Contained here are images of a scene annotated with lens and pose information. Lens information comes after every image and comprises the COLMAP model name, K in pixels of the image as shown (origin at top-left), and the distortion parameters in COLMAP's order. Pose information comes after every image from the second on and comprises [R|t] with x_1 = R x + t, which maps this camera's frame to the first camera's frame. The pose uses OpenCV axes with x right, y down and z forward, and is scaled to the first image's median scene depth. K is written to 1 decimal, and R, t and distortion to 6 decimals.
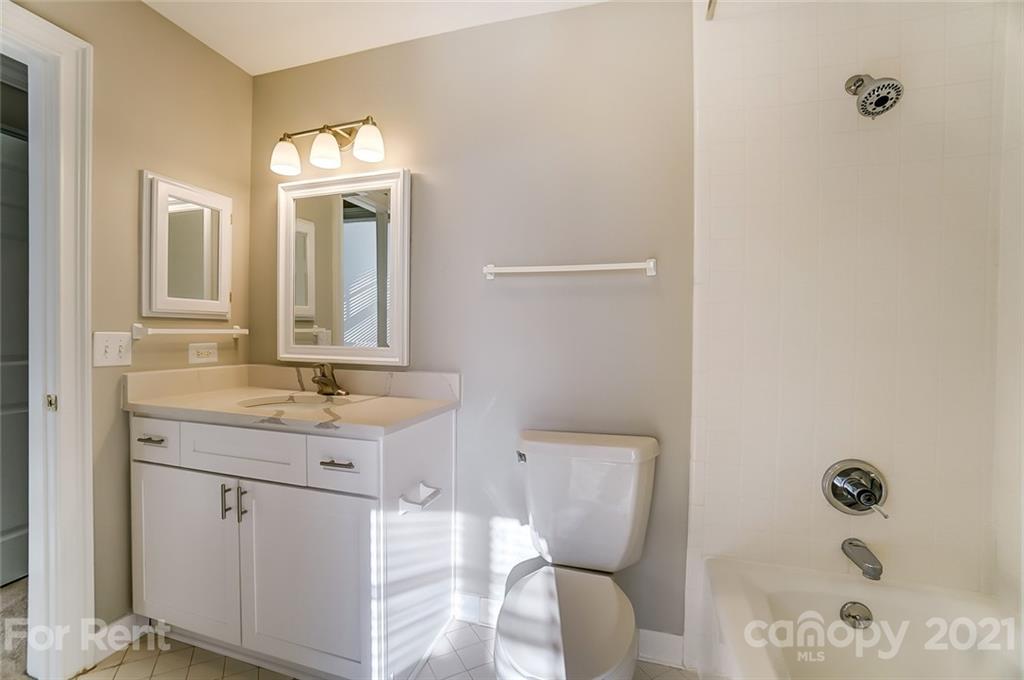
lens RADIAL K [[454.6, 0, 500.5], [0, 454.6, 334.9], [0, 0, 1]] dist [-0.000921, -0.000035]
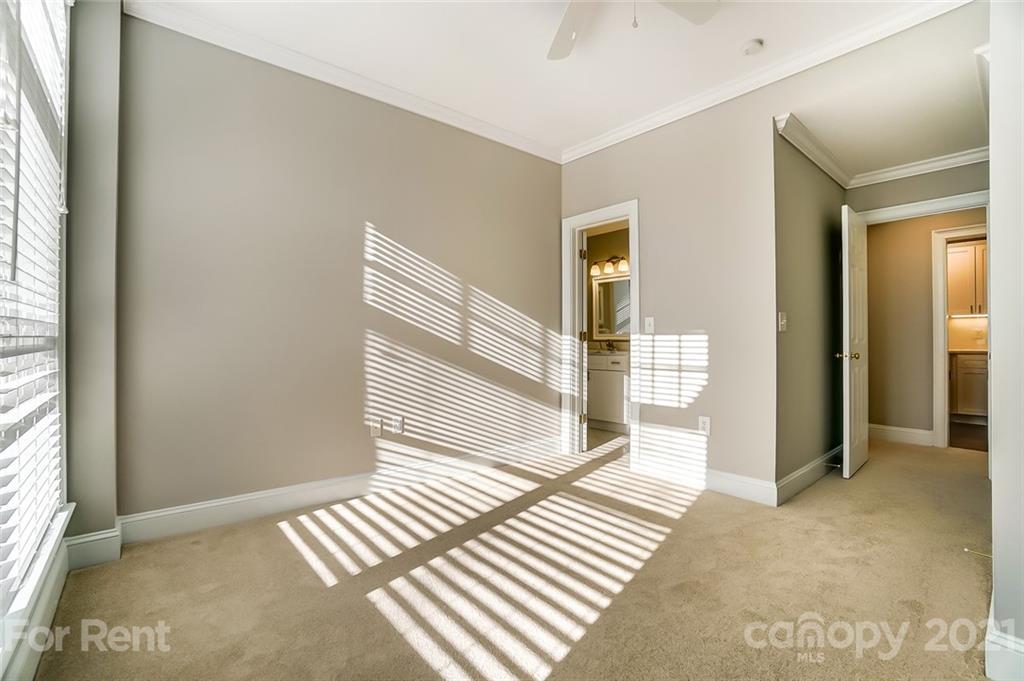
lens RADIAL K [[454.6, 0, 500.5], [0, 454.6, 335.4], [0, 0, 1]] dist [-0.000921, -0.000035]
pose [[0.840274, -0.016397, -0.541914, 0.623897], [0.010700, 0.999849, -0.013660, 0.067250], [0.542056, 0.005680, 0.840323, -1.883606]]
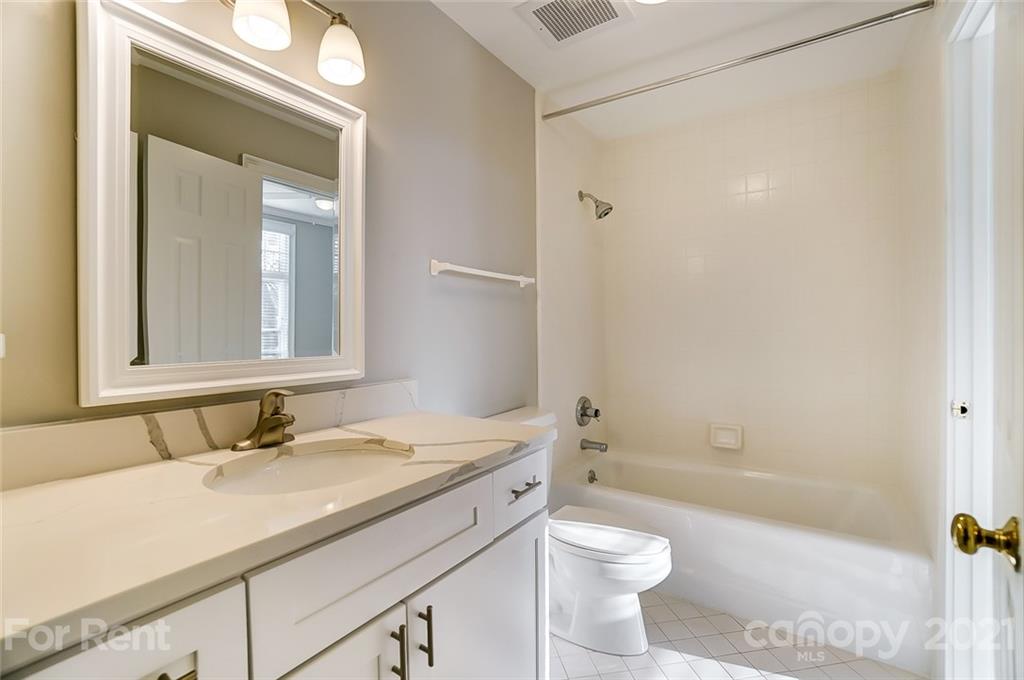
lens RADIAL K [[454.6, 0, 500.5], [0, 454.6, 334.9], [0, 0, 1]] dist [-0.000921, -0.000035]
pose [[0.273355, -0.025363, 0.961579, -0.852191], [0.011404, 0.999668, 0.023126, -0.016997], [-0.961846, 0.004644, 0.273553, 0.585867]]
